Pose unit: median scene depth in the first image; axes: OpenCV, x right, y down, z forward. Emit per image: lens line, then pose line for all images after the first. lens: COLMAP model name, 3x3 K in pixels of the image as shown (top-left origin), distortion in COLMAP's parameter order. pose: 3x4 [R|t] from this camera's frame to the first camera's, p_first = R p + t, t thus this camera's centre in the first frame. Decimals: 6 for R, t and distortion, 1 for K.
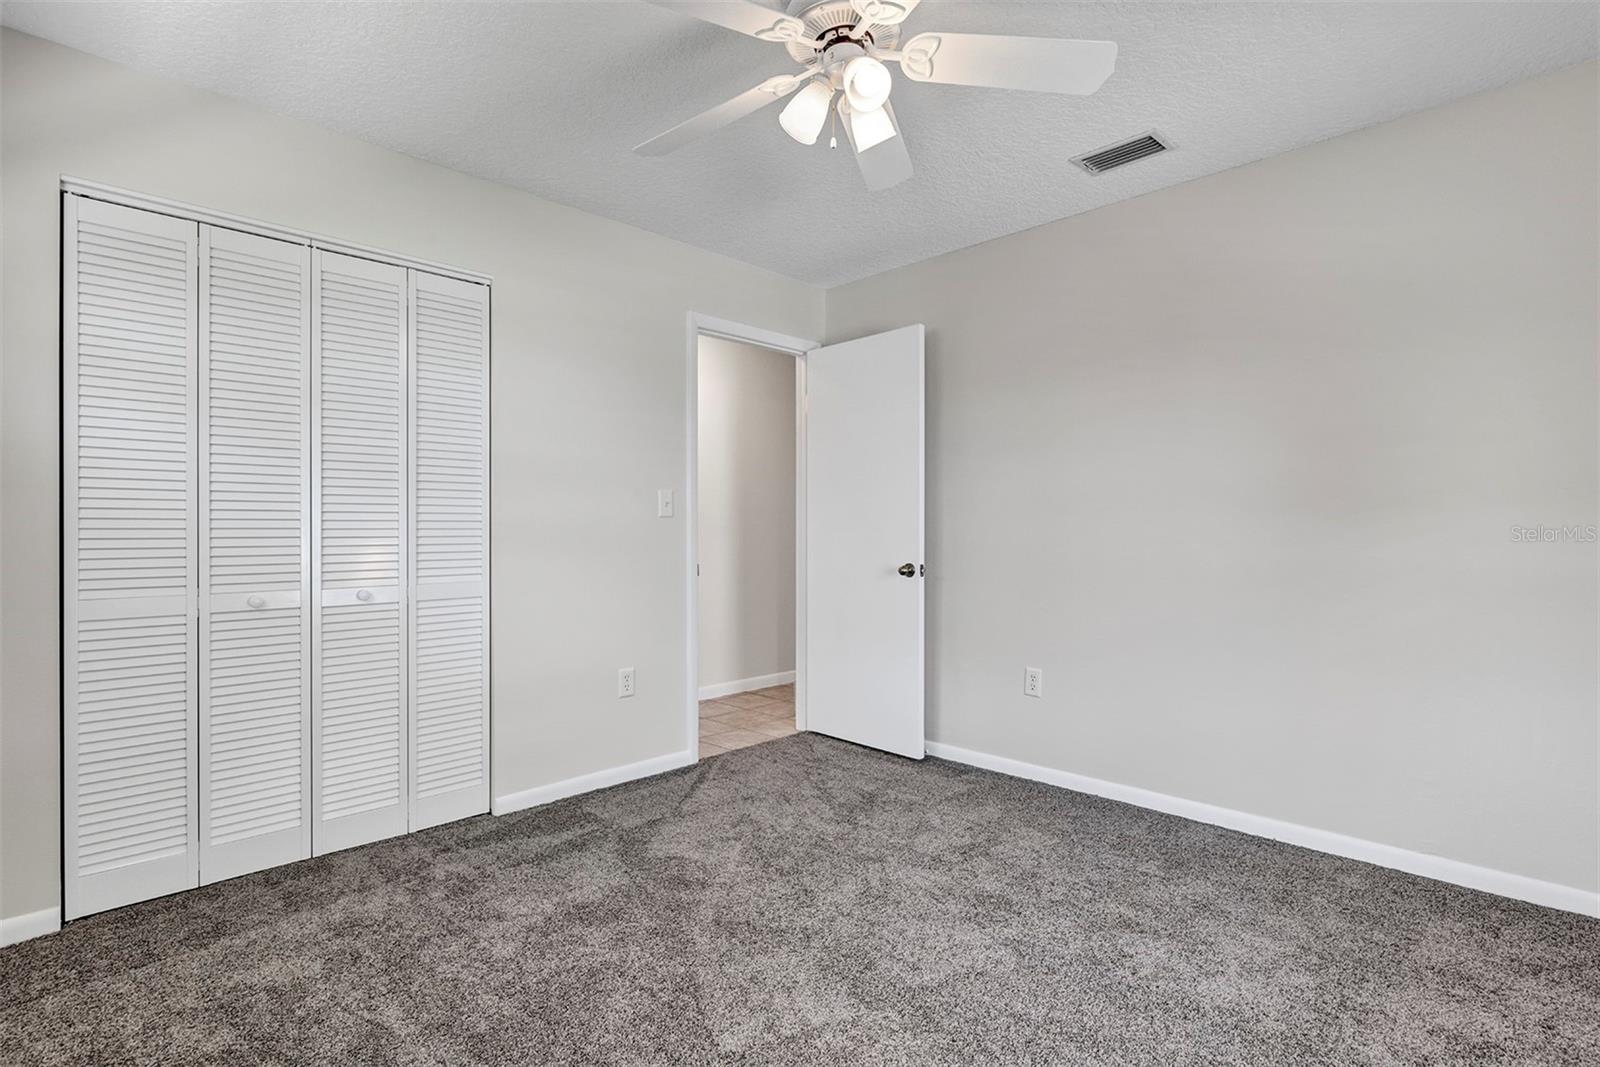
lens RADIAL K [[780.2, 0, 802.1], [0, 780.2, 531.5], [0, 0, 1]] dist [-0.000645, 0.000077]
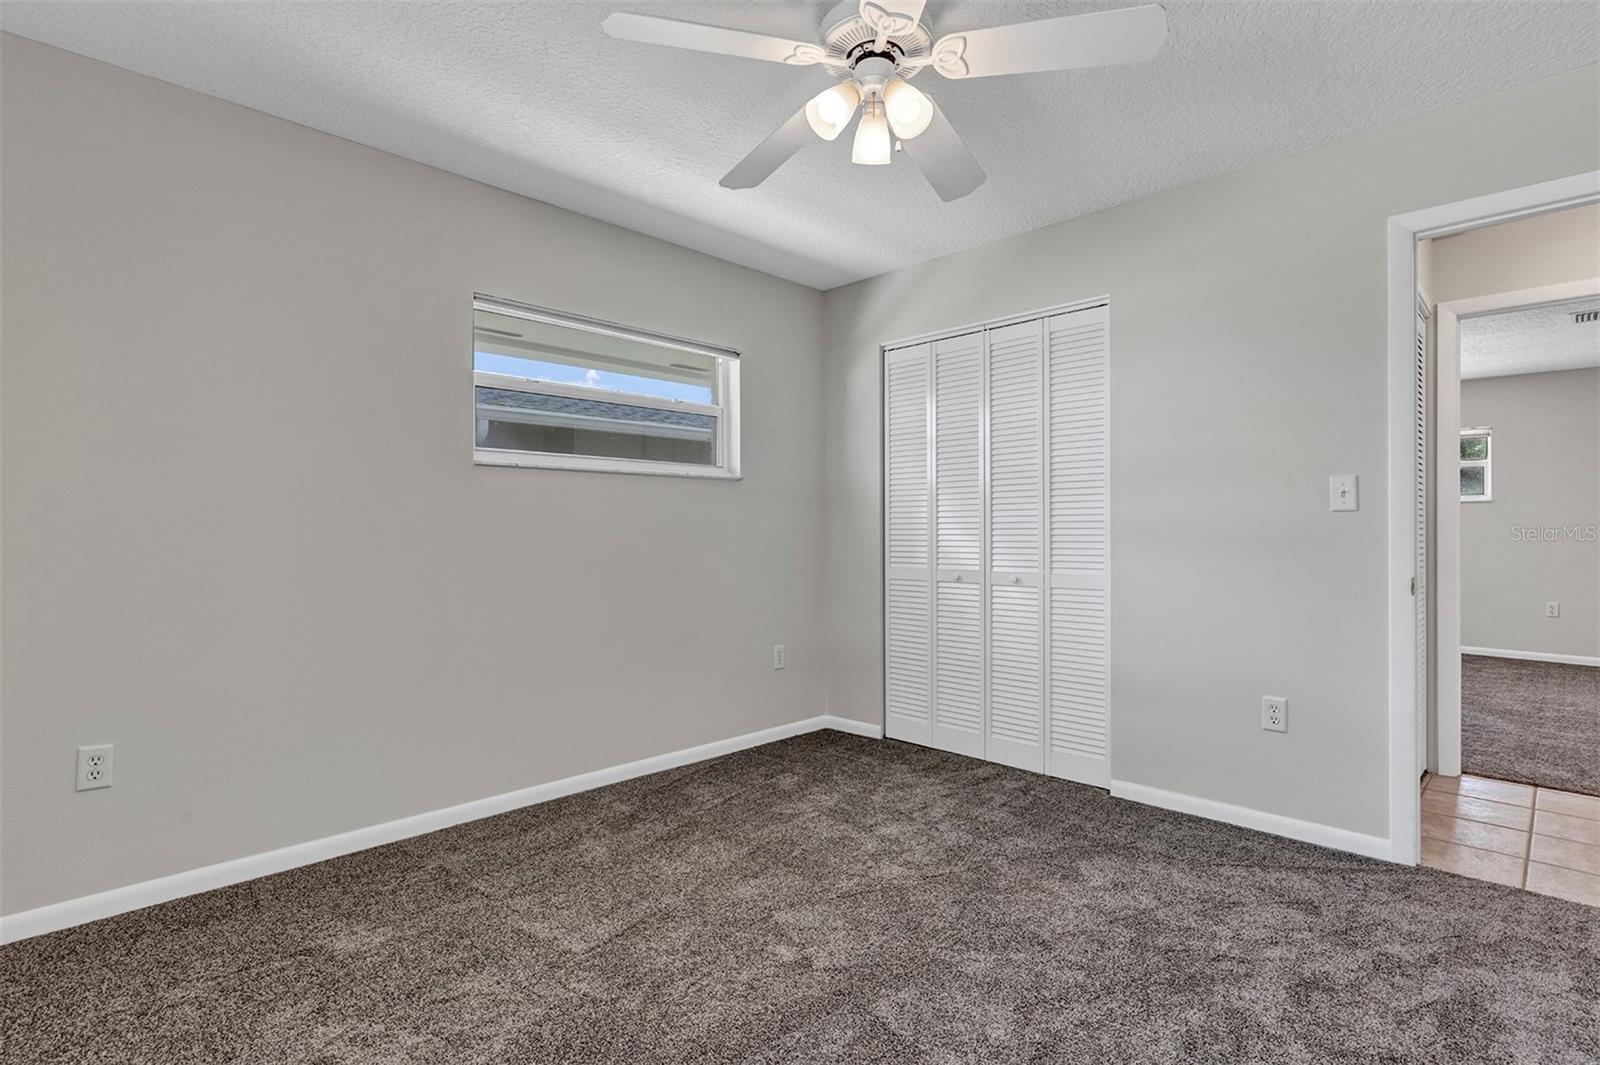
lens RADIAL K [[780.2, 0, 802.1], [0, 780.2, 530.5], [0, 0, 1]] dist [-0.000645, 0.000077]
pose [[0.004750, -0.001294, -0.999988, 0.694637], [-0.001681, 0.999998, -0.001302, 0.001589], [0.999987, 0.001687, 0.004748, 0.578243]]
